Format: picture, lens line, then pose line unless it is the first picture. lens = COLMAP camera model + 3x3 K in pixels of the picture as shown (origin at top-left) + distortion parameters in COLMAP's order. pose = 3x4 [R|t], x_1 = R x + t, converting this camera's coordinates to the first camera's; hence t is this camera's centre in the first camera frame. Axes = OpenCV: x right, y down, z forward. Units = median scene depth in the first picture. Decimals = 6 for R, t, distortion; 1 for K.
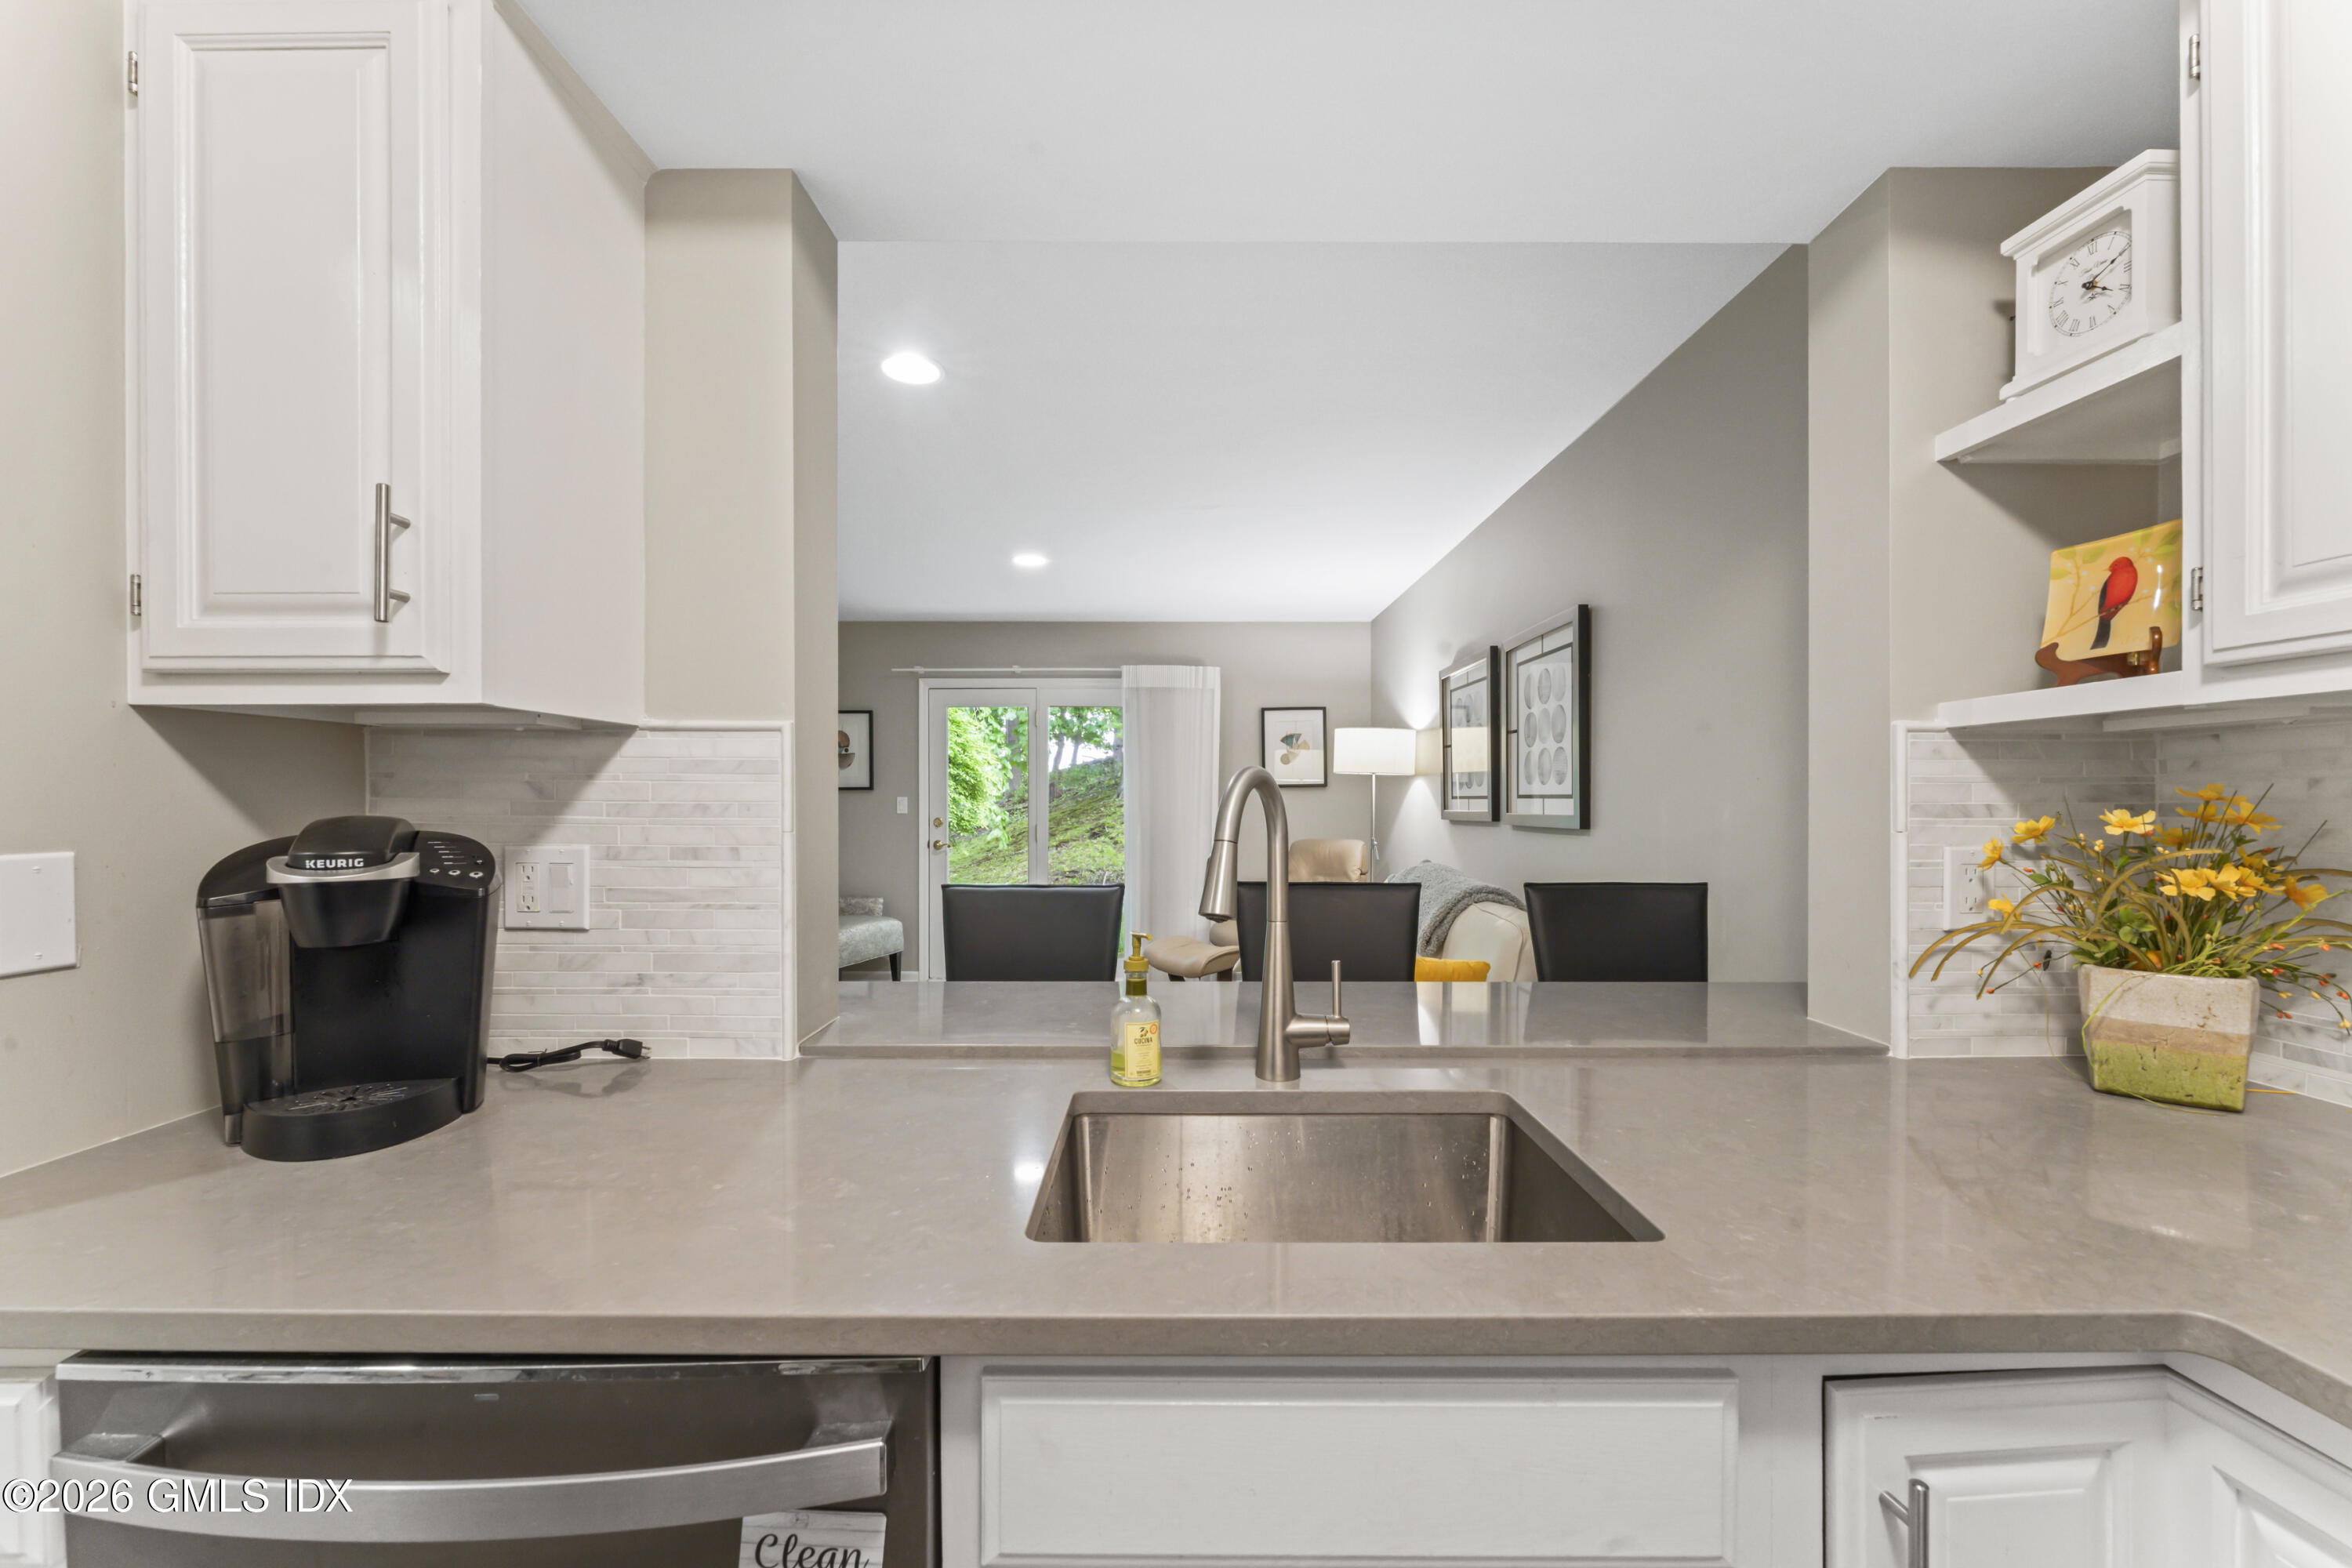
lens RADIAL K [[965.0, 0, 1168.9], [0, 965.0, 800.9], [0, 0, 1]] dist [0.000863, -0.002691]
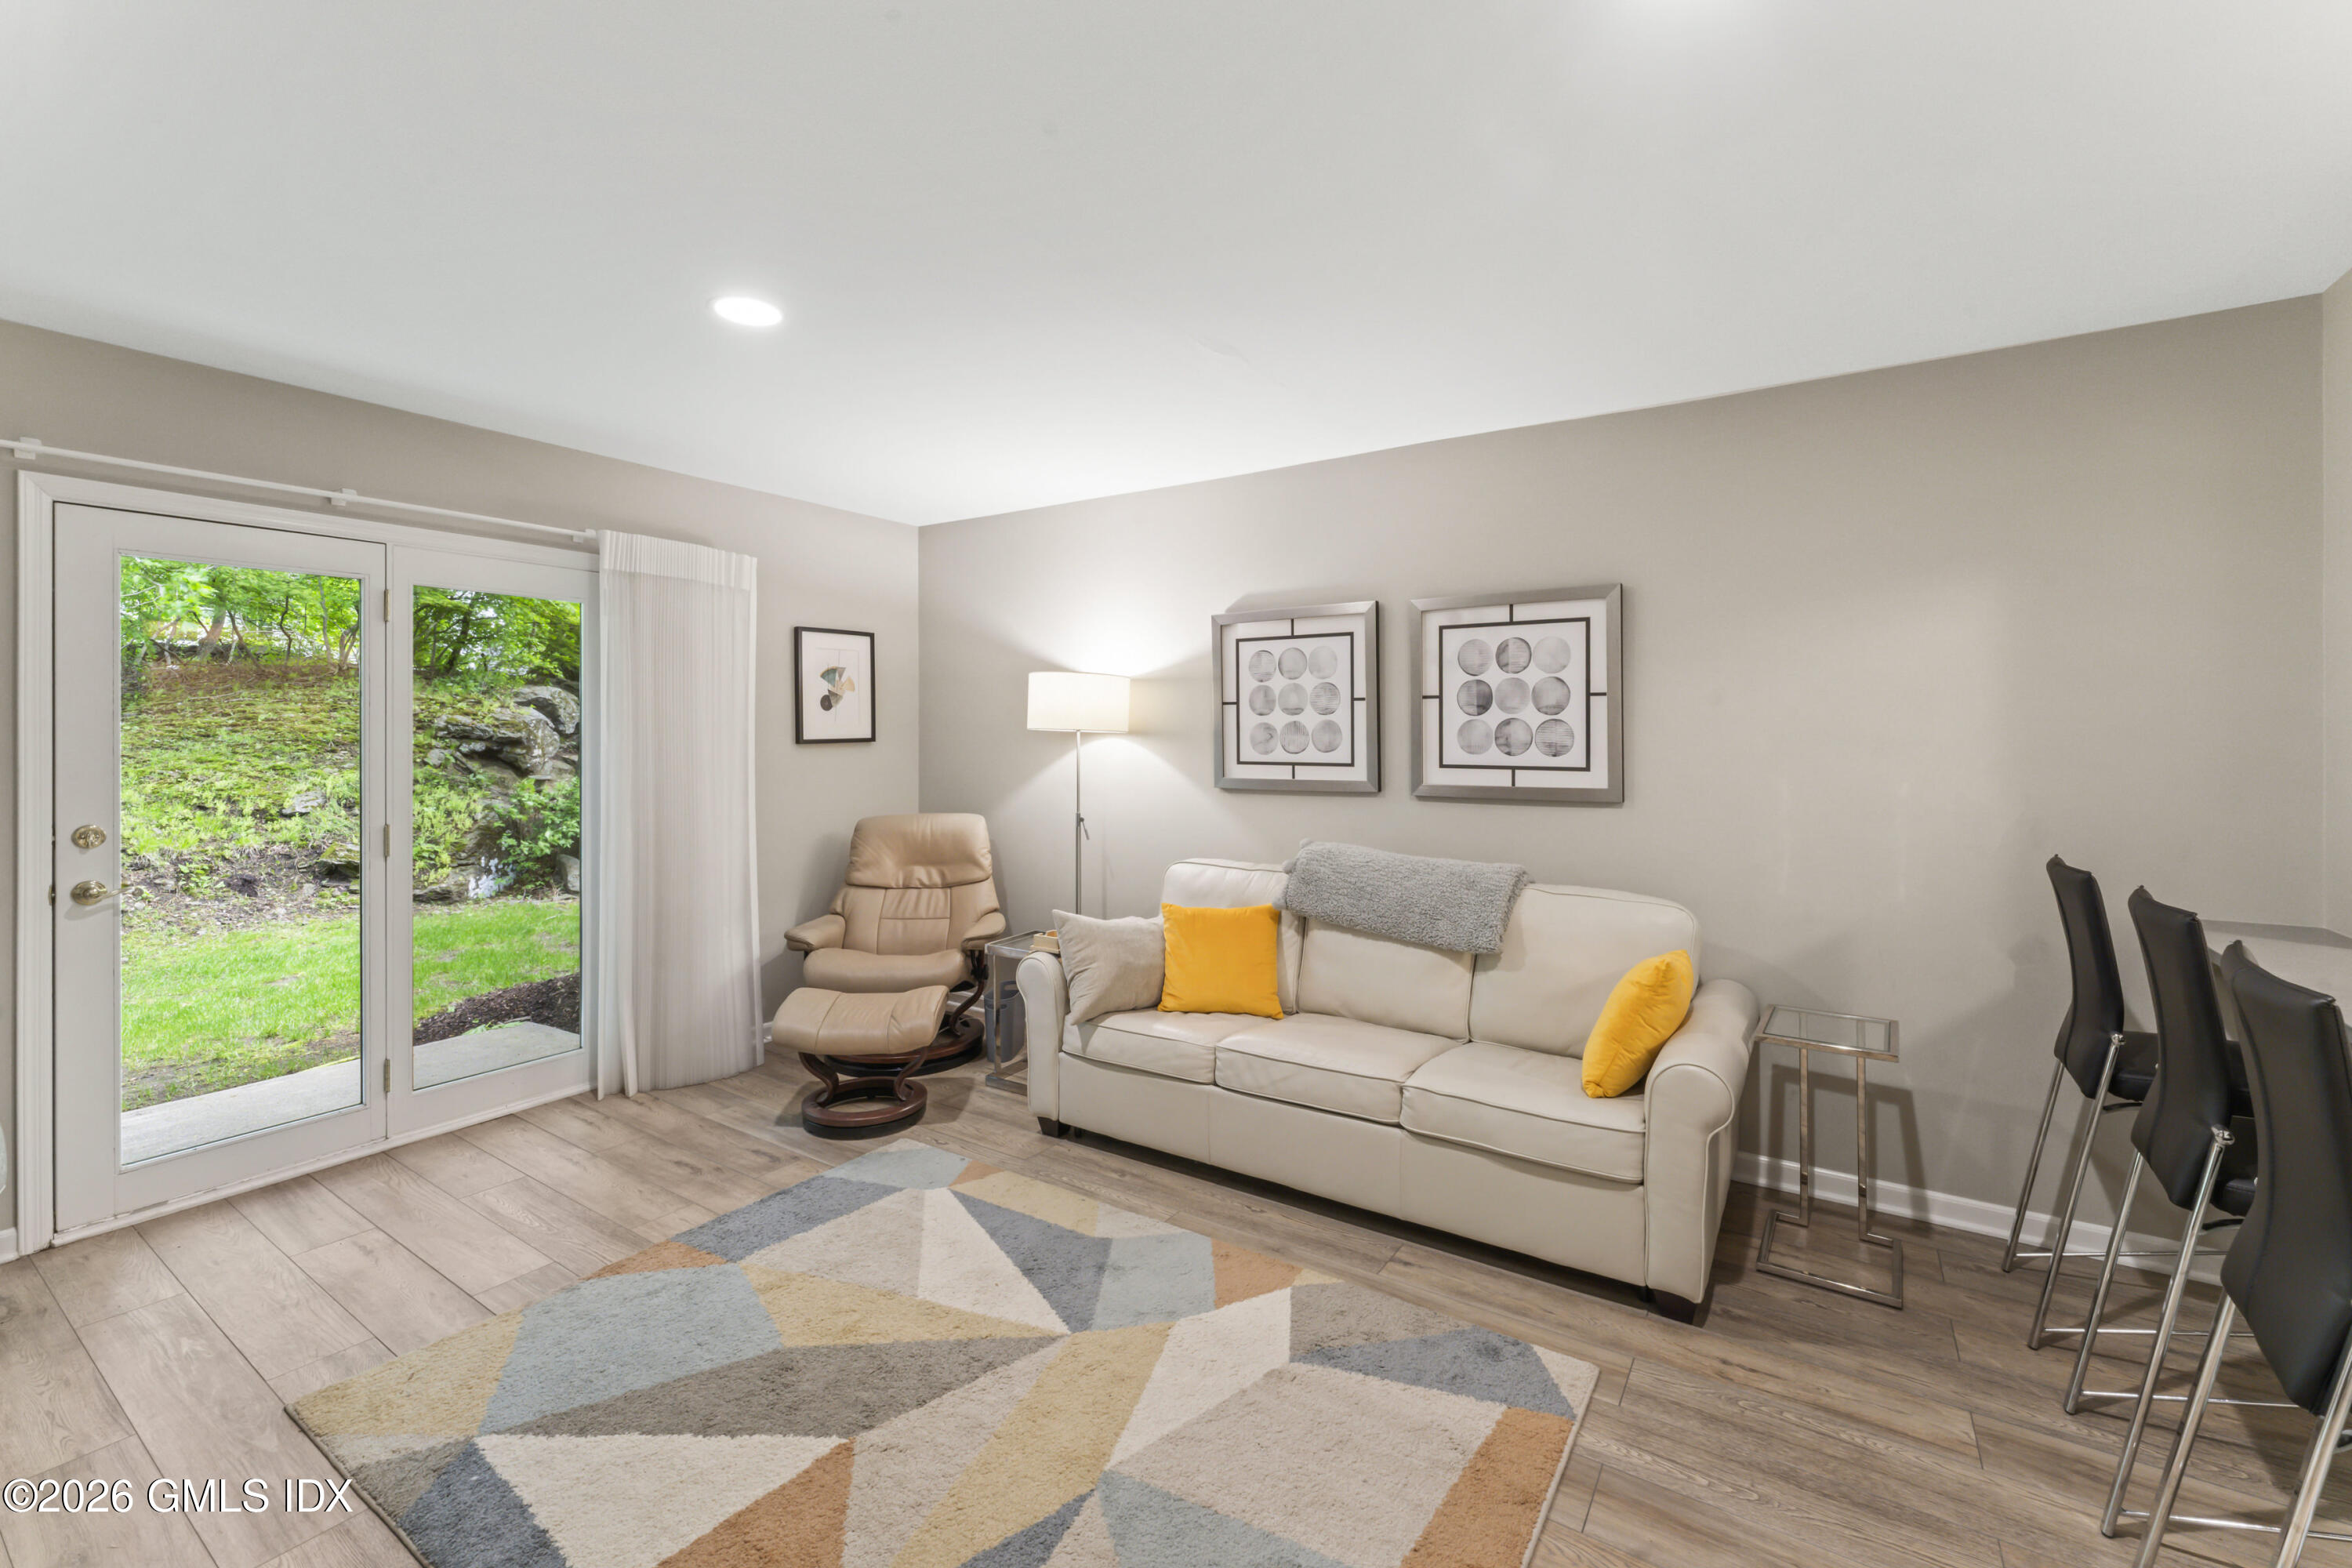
lens RADIAL K [[965.0, 0, 1183.3], [0, 965.0, 733.9], [0, 0, 1]] dist [0.000863, -0.002691]
pose [[0.538733, 0.000974, 0.842476, -1.636575], [0.000172, 0.999999, -0.001266, -0.099104], [-0.842477, 0.000828, 0.538732, 1.952537]]
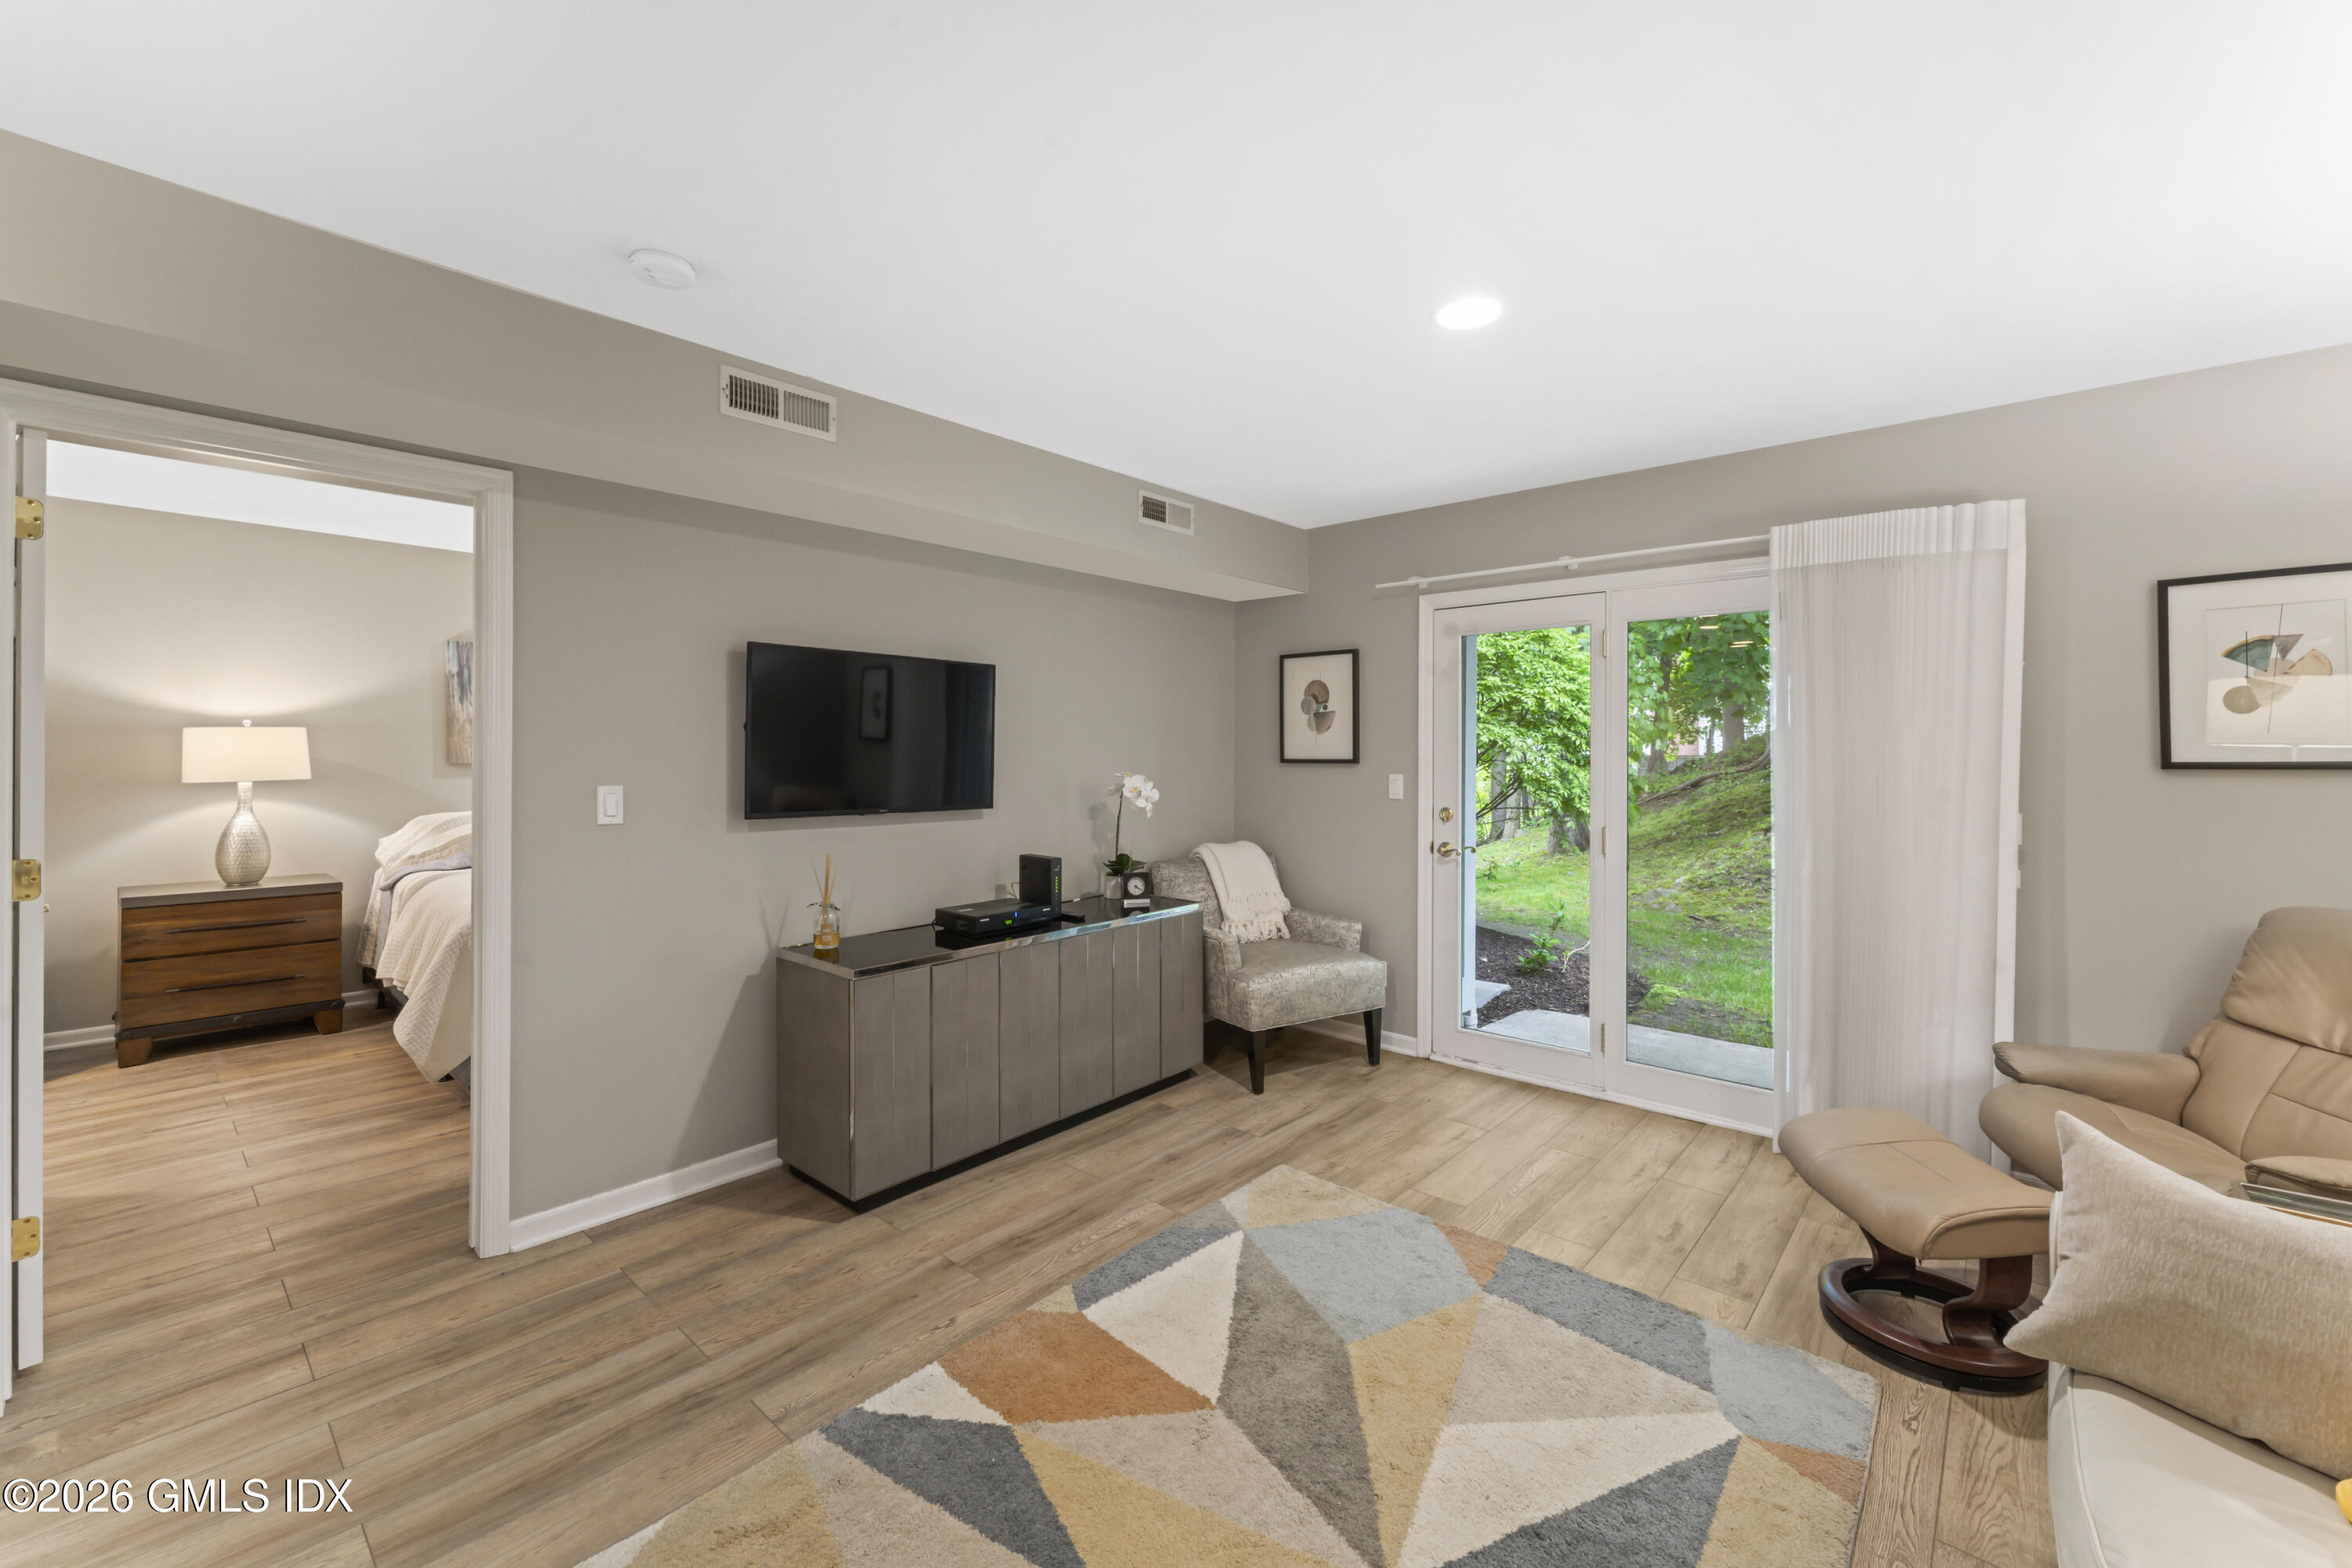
lens RADIAL K [[965.0, 0, 1195.2], [0, 965.0, 756.0], [0, 0, 1]] dist [0.000863, -0.002691]
pose [[0.762080, 0.007815, -0.647436, 0.263446], [-0.006442, 0.999969, 0.004488, -0.092855], [0.647451, 0.000750, 0.762107, 1.950159]]
